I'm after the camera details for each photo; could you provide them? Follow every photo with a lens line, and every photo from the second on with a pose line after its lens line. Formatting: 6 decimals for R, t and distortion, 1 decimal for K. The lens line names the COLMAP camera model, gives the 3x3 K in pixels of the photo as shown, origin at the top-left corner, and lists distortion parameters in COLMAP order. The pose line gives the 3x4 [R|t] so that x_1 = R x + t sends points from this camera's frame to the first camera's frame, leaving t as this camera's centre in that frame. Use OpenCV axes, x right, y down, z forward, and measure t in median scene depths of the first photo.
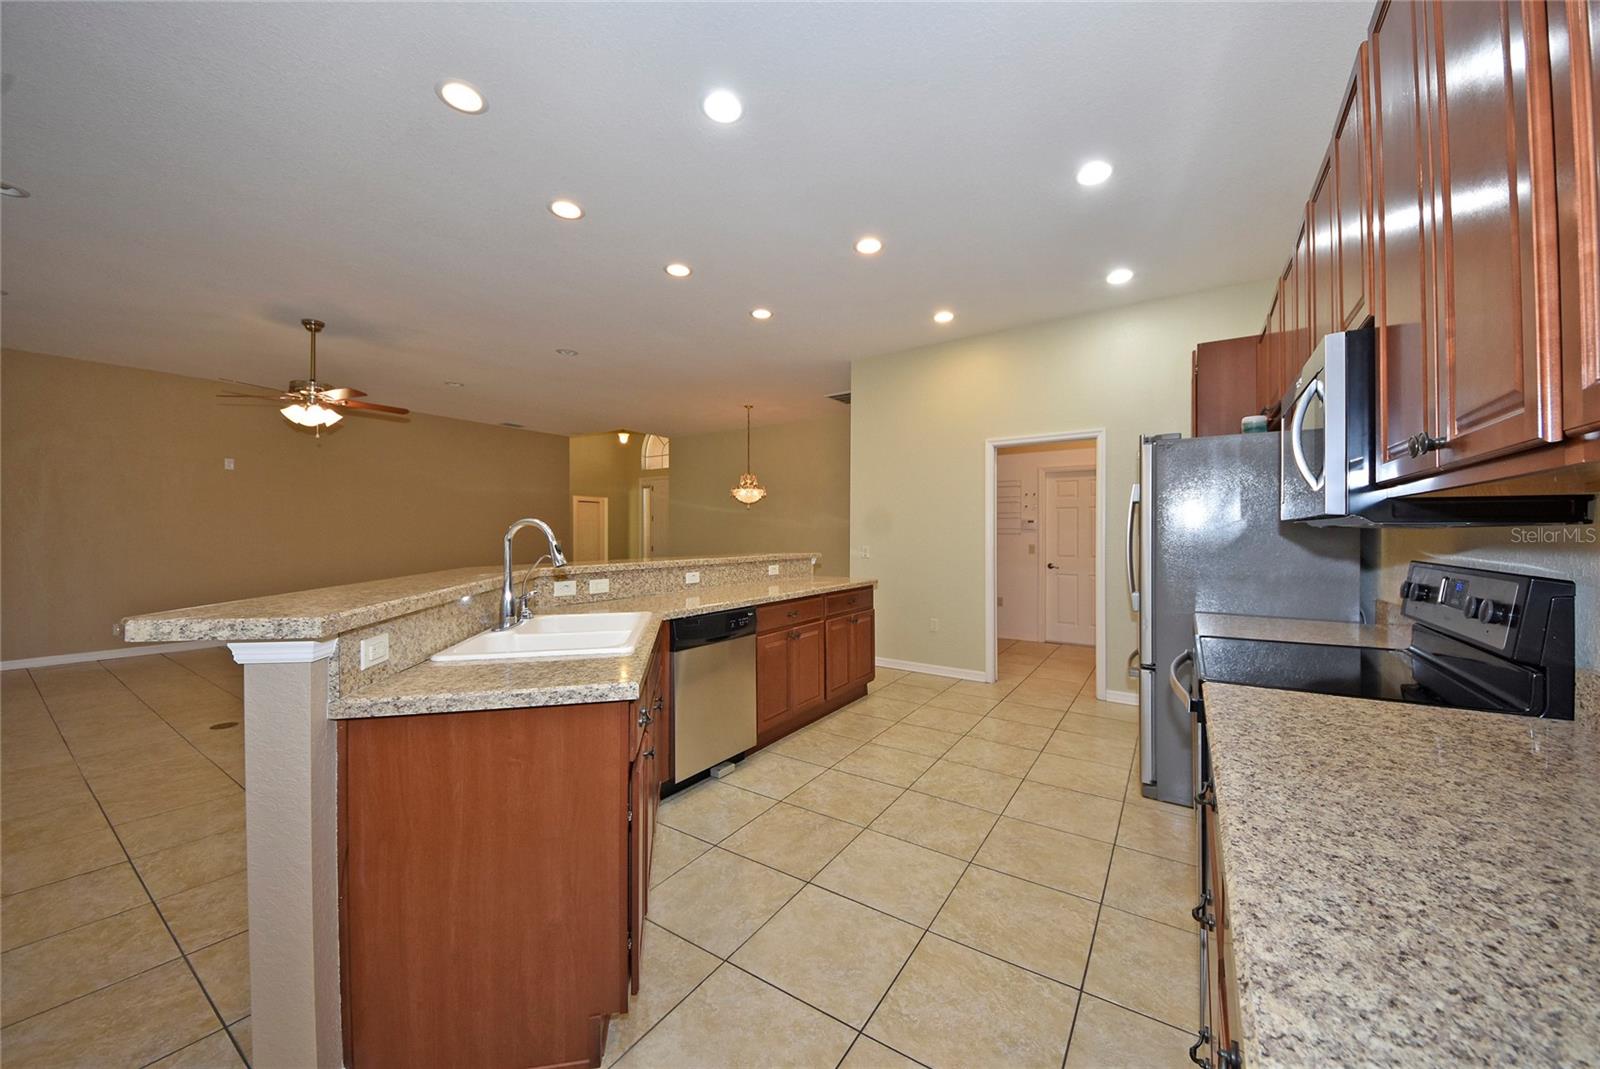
lens RADIAL K [[578.1, 0, 814.7], [0, 578.1, 530.8], [0, 0, 1]] dist [-0.019501, 0.000206]
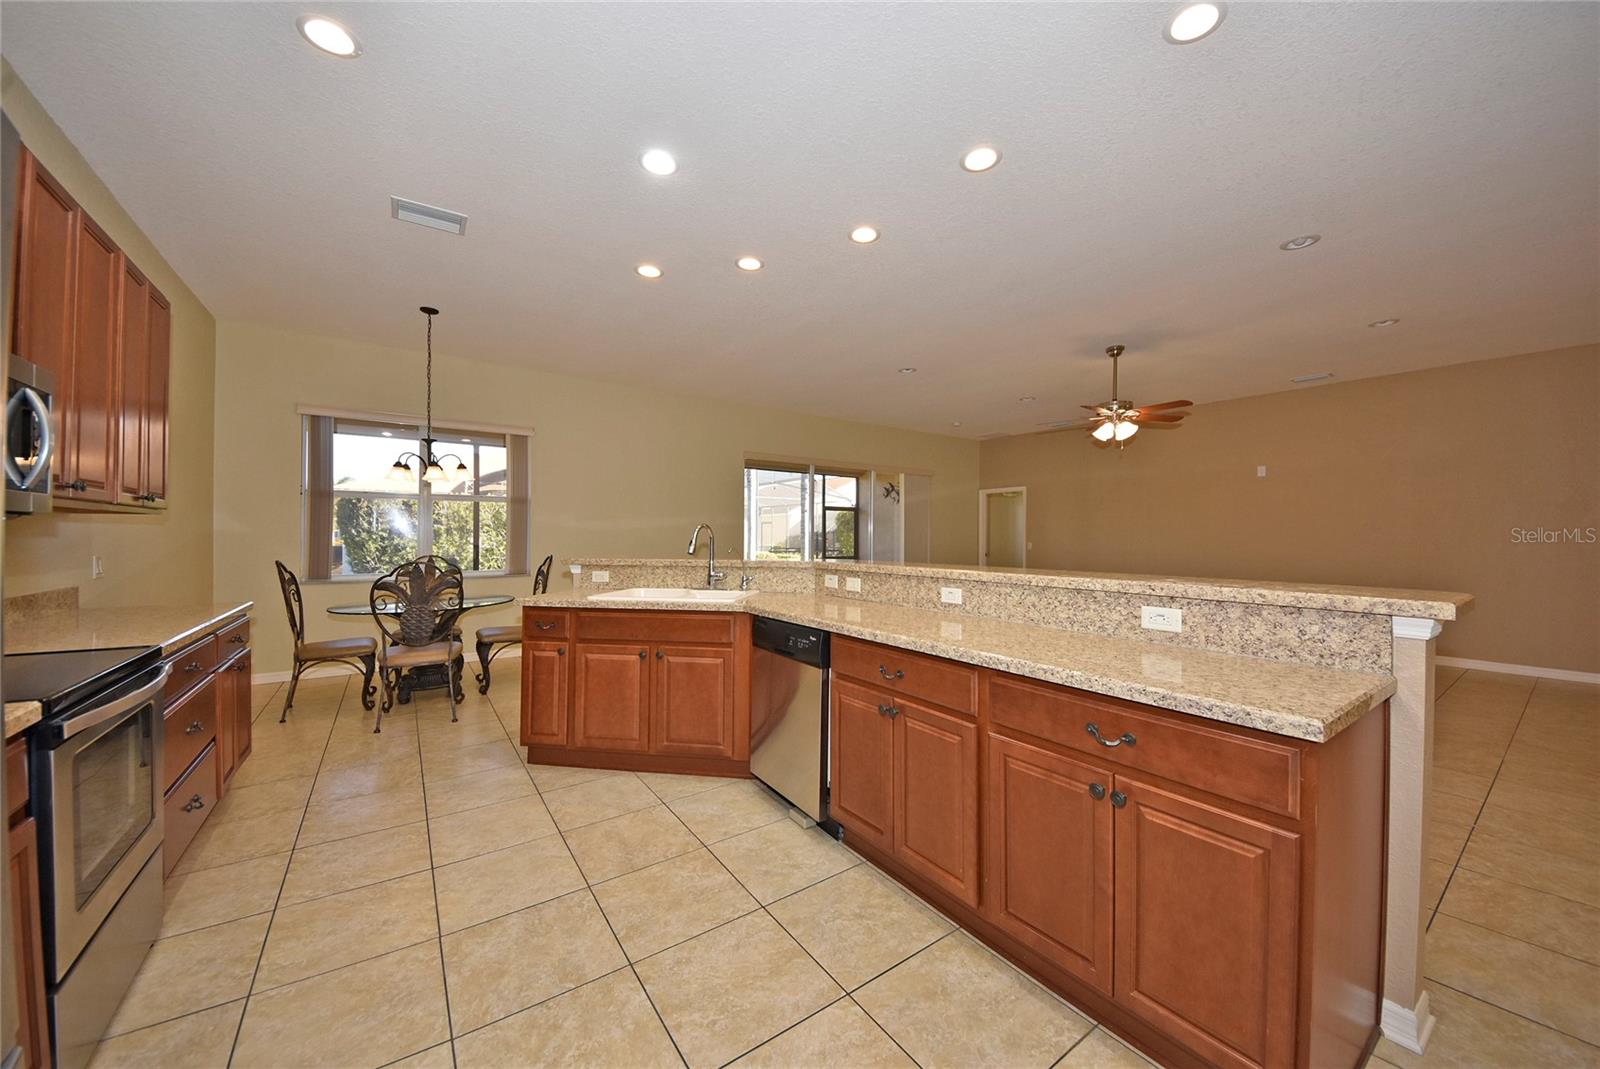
lens RADIAL K [[578.1, 0, 814.7], [0, 578.1, 530.8], [0, 0, 1]] dist [-0.019501, 0.000206]
pose [[-0.383429, -0.009079, -0.923526, 0.536703], [-0.001690, 0.999957, -0.009129, 0.009349], [0.923569, -0.001940, -0.383427, 1.188880]]
